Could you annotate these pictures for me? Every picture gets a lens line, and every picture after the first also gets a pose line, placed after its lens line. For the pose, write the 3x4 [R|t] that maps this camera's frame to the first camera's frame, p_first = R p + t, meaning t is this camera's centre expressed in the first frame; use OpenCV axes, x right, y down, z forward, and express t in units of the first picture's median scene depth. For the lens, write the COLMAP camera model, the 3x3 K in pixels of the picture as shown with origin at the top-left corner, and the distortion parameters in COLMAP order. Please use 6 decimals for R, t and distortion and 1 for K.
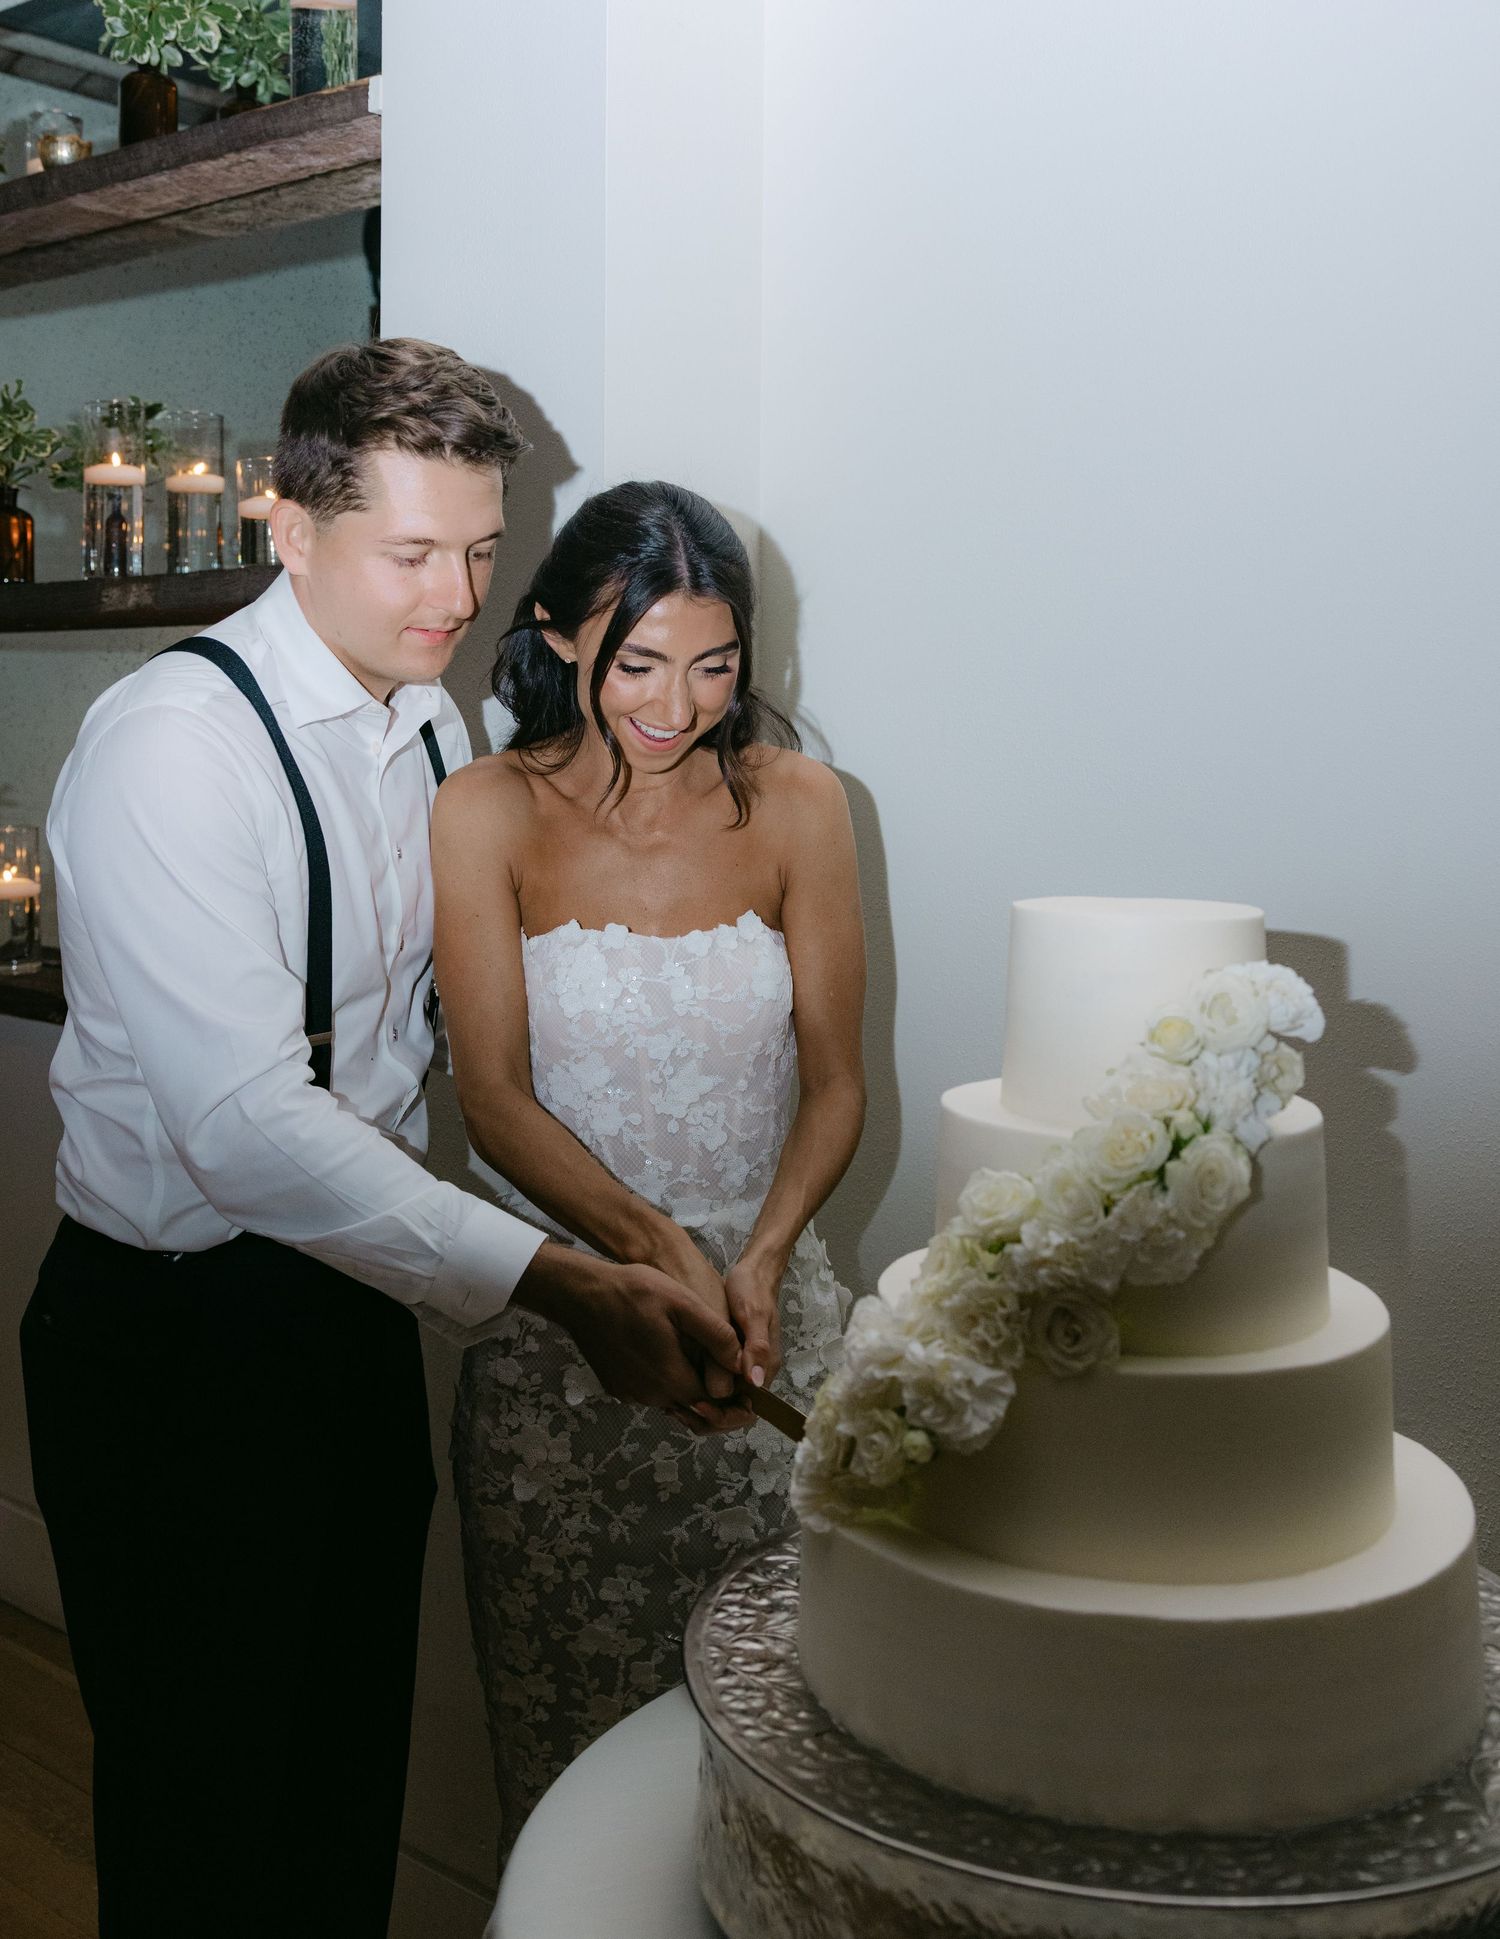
lens RADIAL K [[1836.0, 0, 744.5], [0, 1836.0, 812.7], [0, 0, 1]] dist [-0.011234, 0.004797]
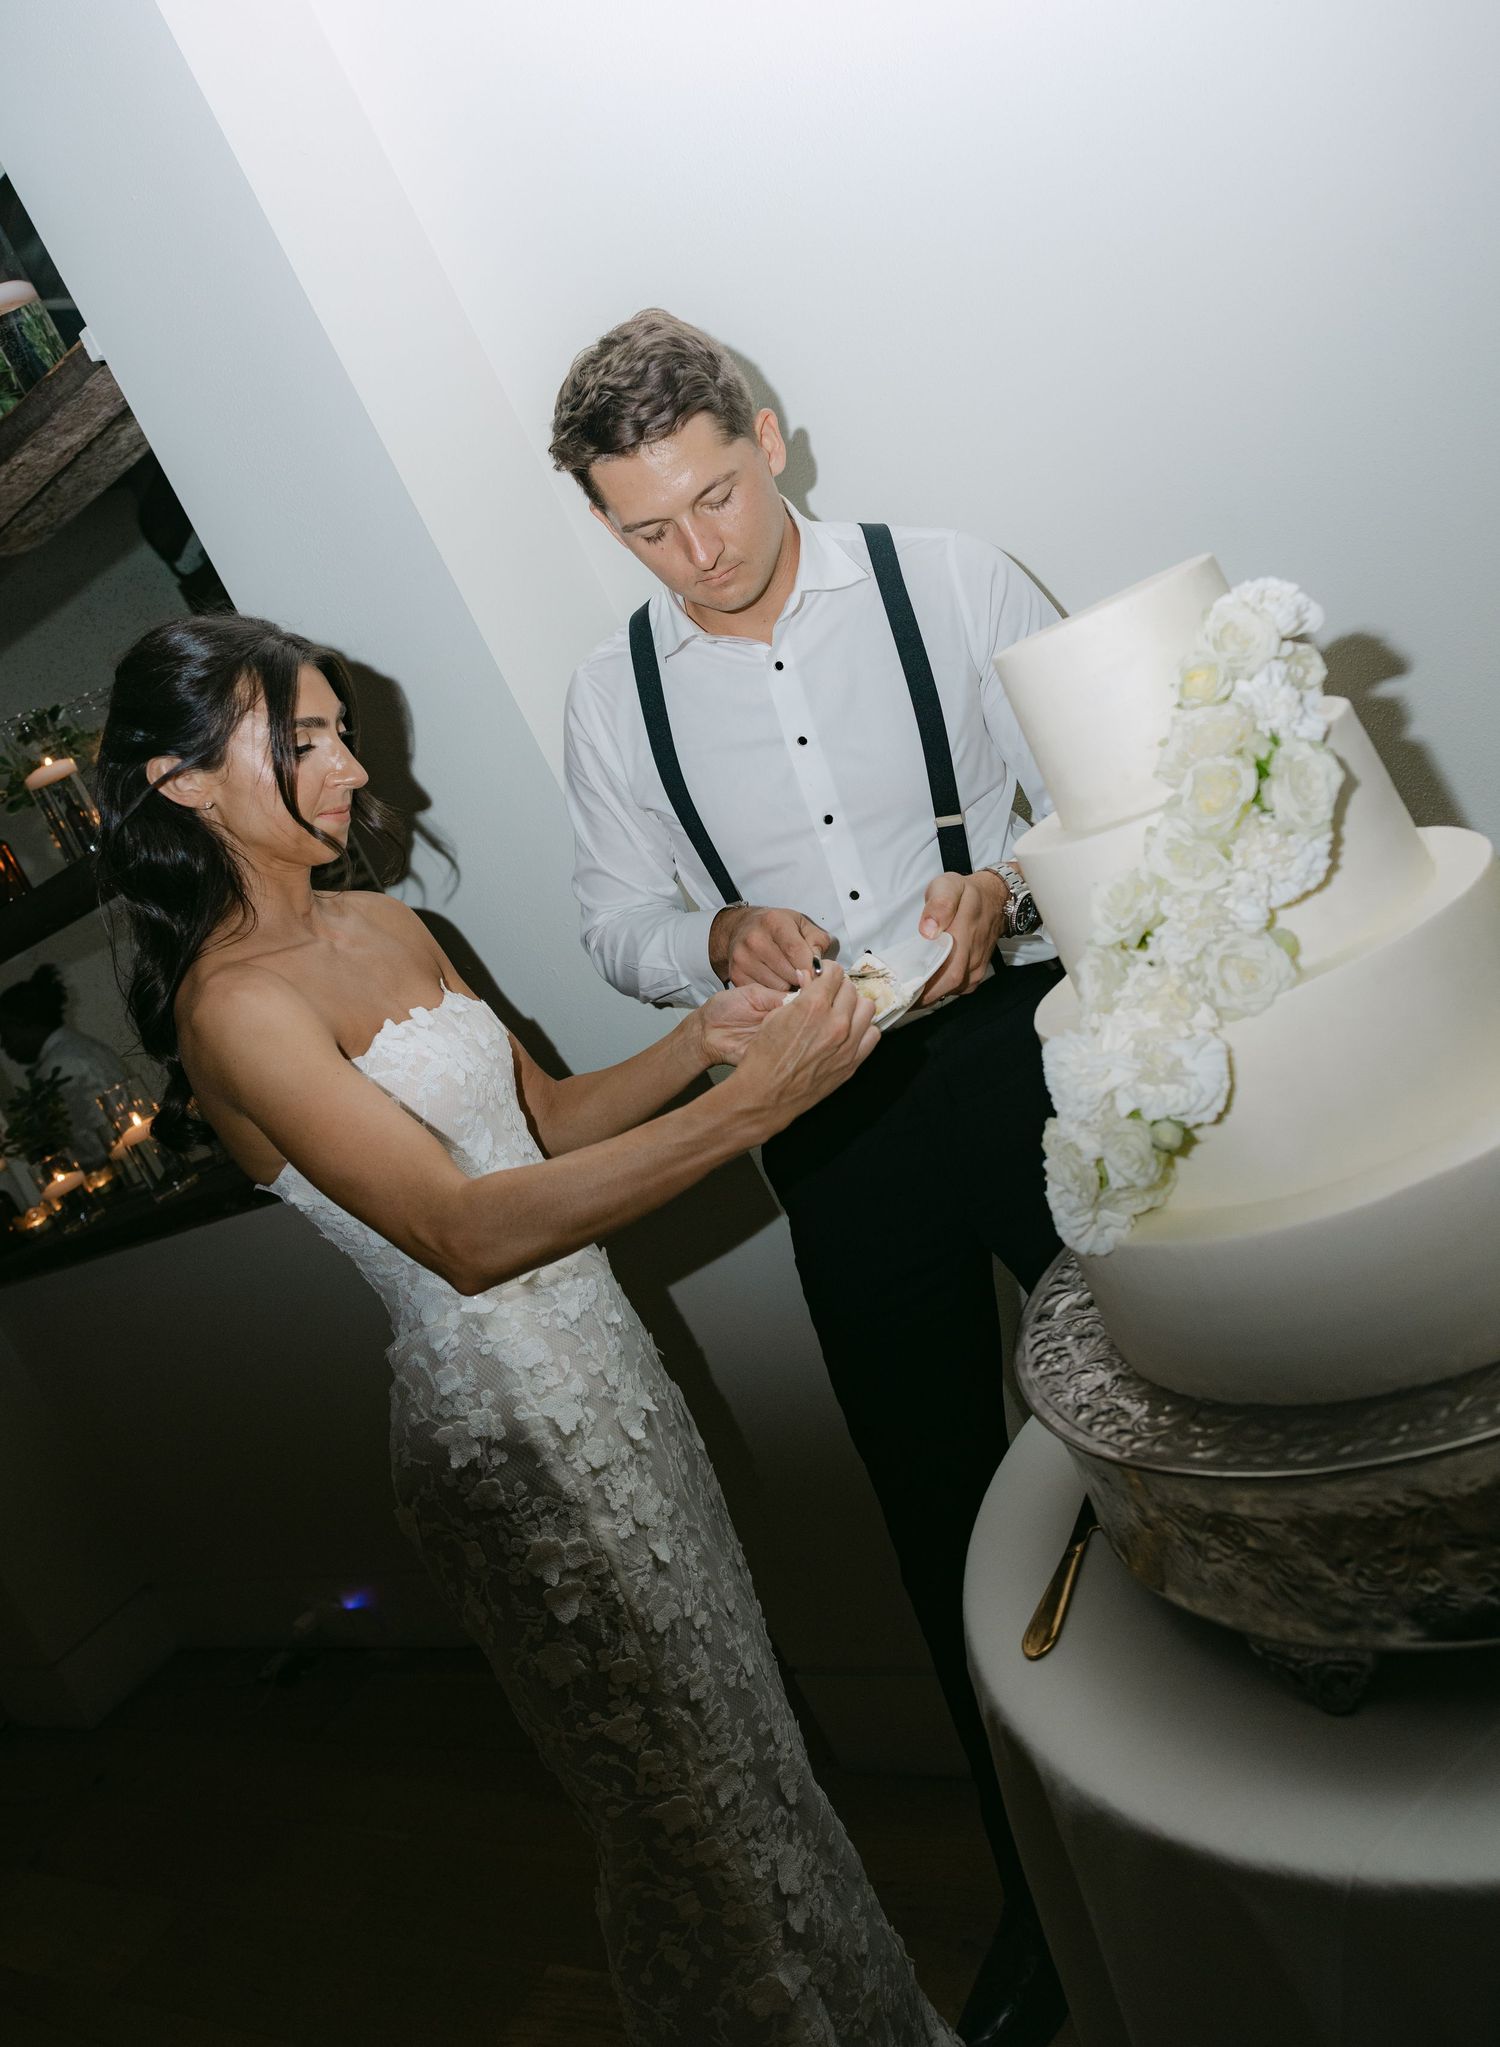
lens RADIAL K [[1449.5, 0, 709.7], [0, 1449.5, 902.5], [0, 0, 1]] dist [0.002834, 0.000303]
pose [[0.886381, -0.462453, 0.021573, -0.035591], [0.460241, 0.885265, 0.066963, 0.018197], [-0.050065, -0.049426, 0.997522, 0.069155]]
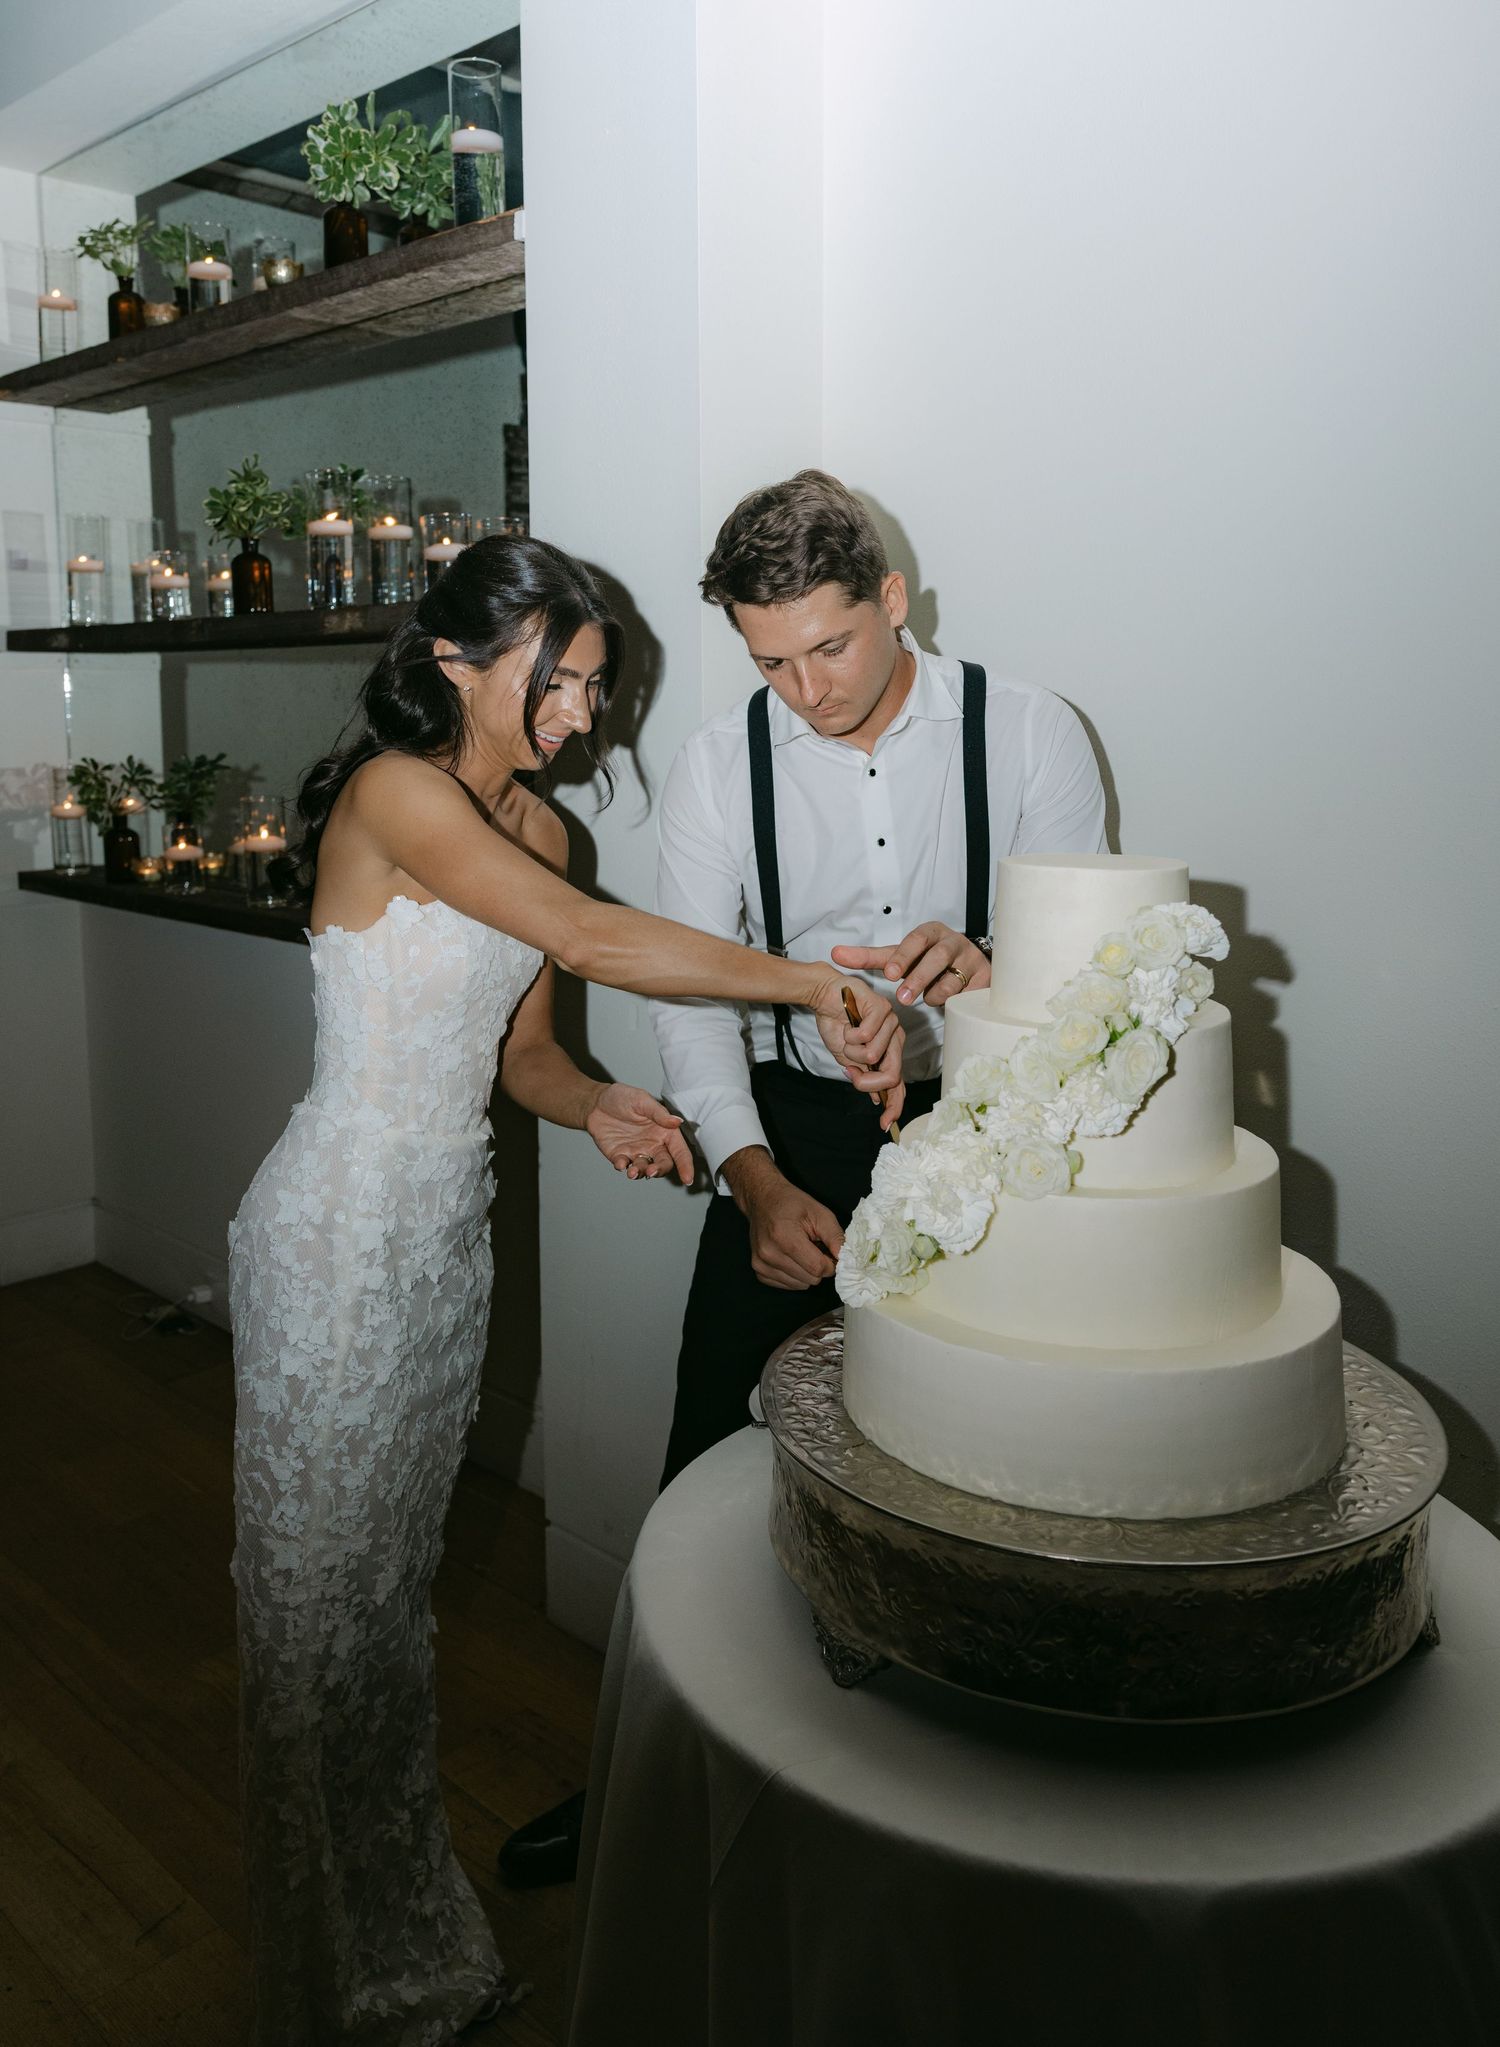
lens RADIAL K [[1449.5, 0, 709.7], [0, 1449.5, 902.5], [0, 0, 1]] dist [0.002834, 0.000303]
pose [[0.996850, -0.005166, -0.079141, 0.007662], [0.012251, 0.995930, 0.089295, -0.007088], [0.078358, -0.089983, 0.992856, -0.033919]]
